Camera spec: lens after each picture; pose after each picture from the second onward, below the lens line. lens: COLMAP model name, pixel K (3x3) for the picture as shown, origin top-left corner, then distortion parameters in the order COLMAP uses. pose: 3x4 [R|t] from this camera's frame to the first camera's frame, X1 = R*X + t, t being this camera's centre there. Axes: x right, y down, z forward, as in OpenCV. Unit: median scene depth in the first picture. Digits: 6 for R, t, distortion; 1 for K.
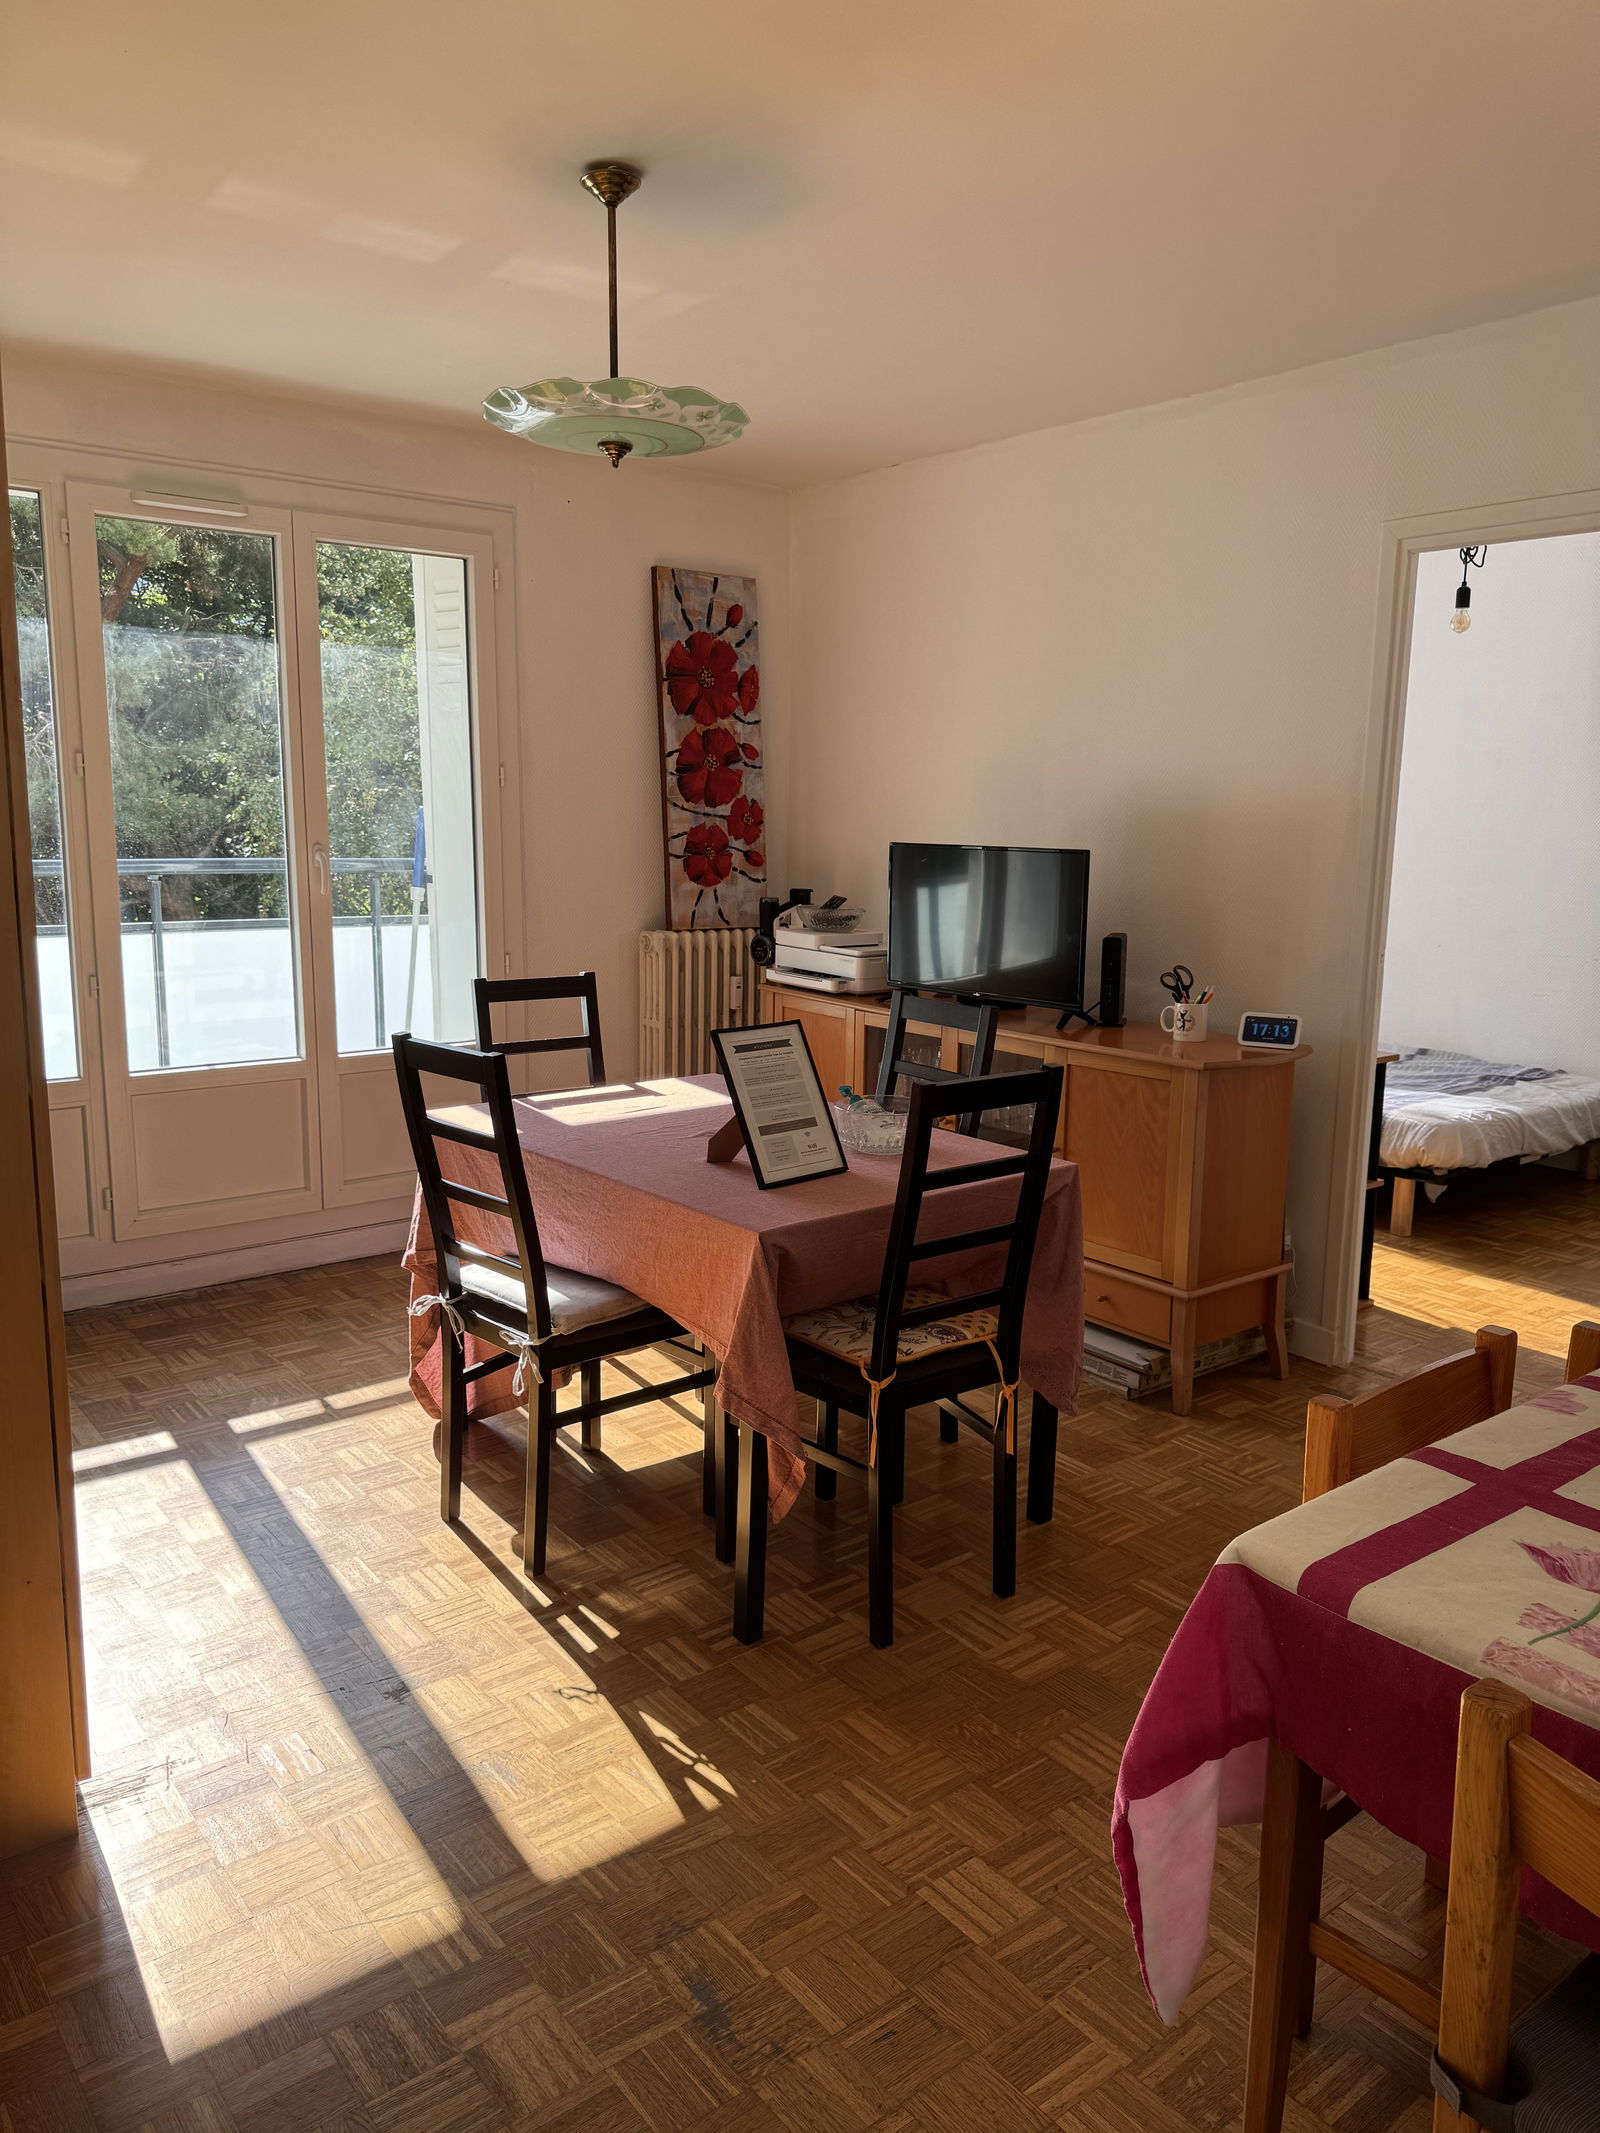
lens RADIAL K [[1490.8, 0, 800.0], [0, 1490.8, 1066.5], [0, 0, 1]] dist [0.200212, -0.367490]
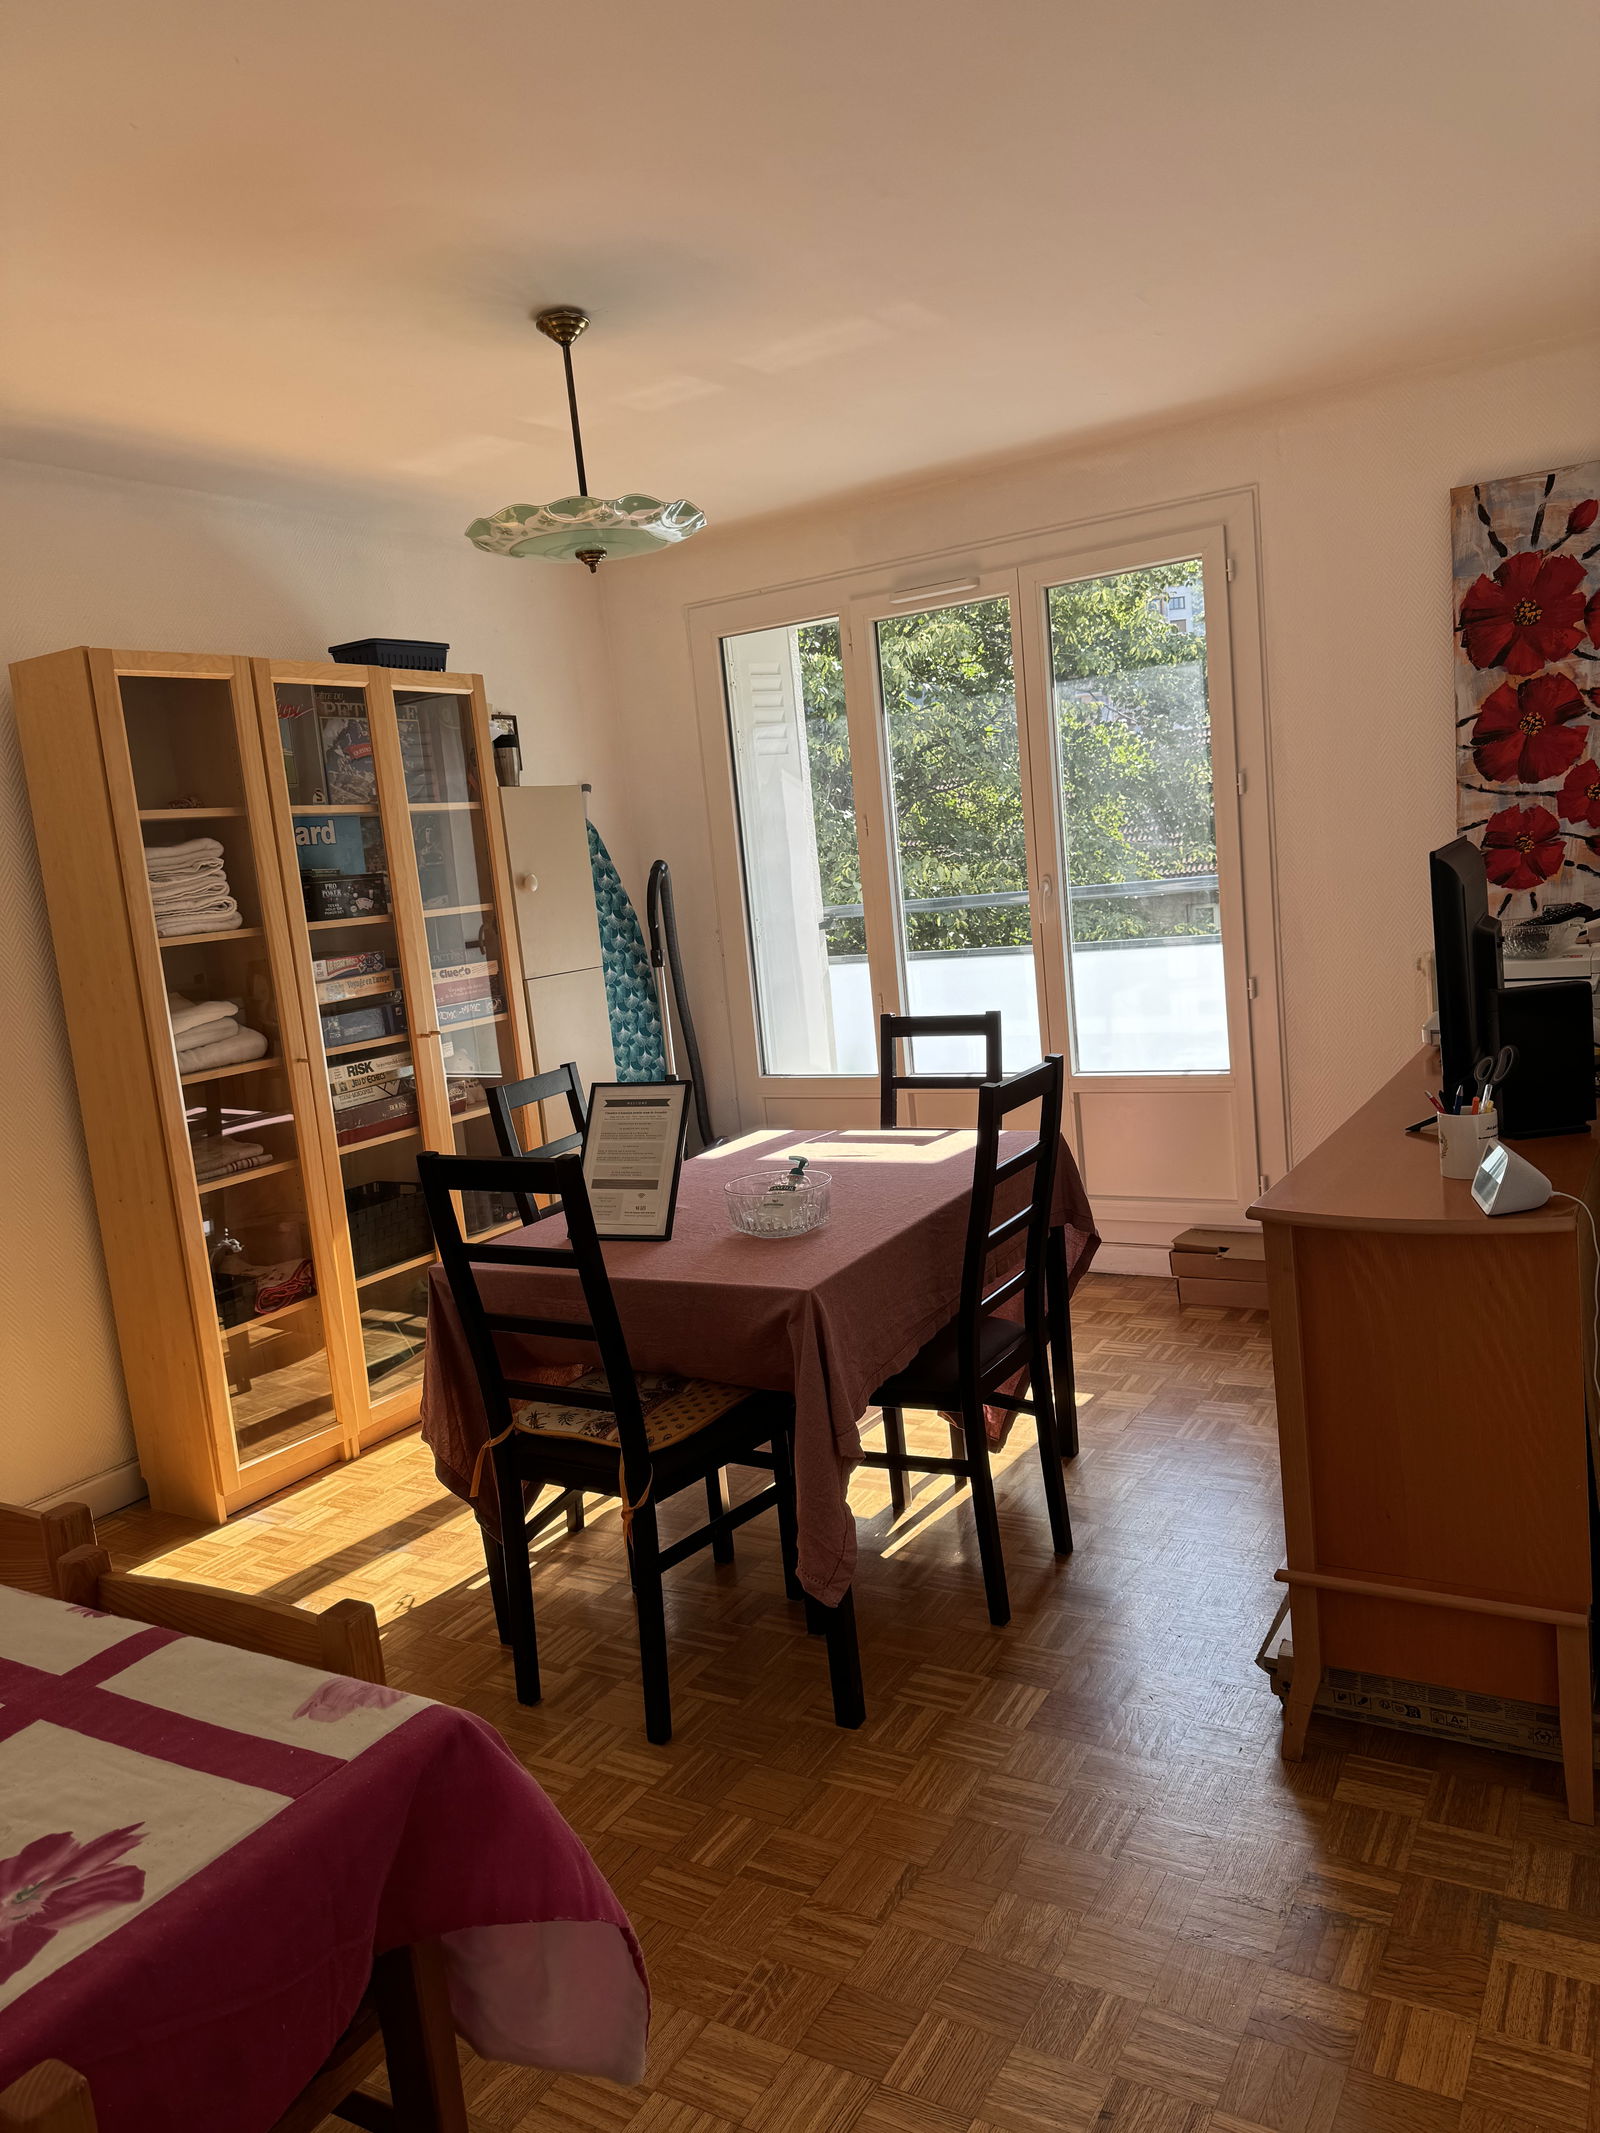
lens RADIAL K [[1507.2, 0, 800.0], [0, 1507.2, 1066.5], [0, 0, 1]] dist [0.069509, -0.100566]
pose [[0.365554, 0.078155, -0.927503, 0.527508], [-0.058354, 0.996433, 0.060965, -0.058676], [0.928959, 0.031838, 0.368810, 0.395832]]
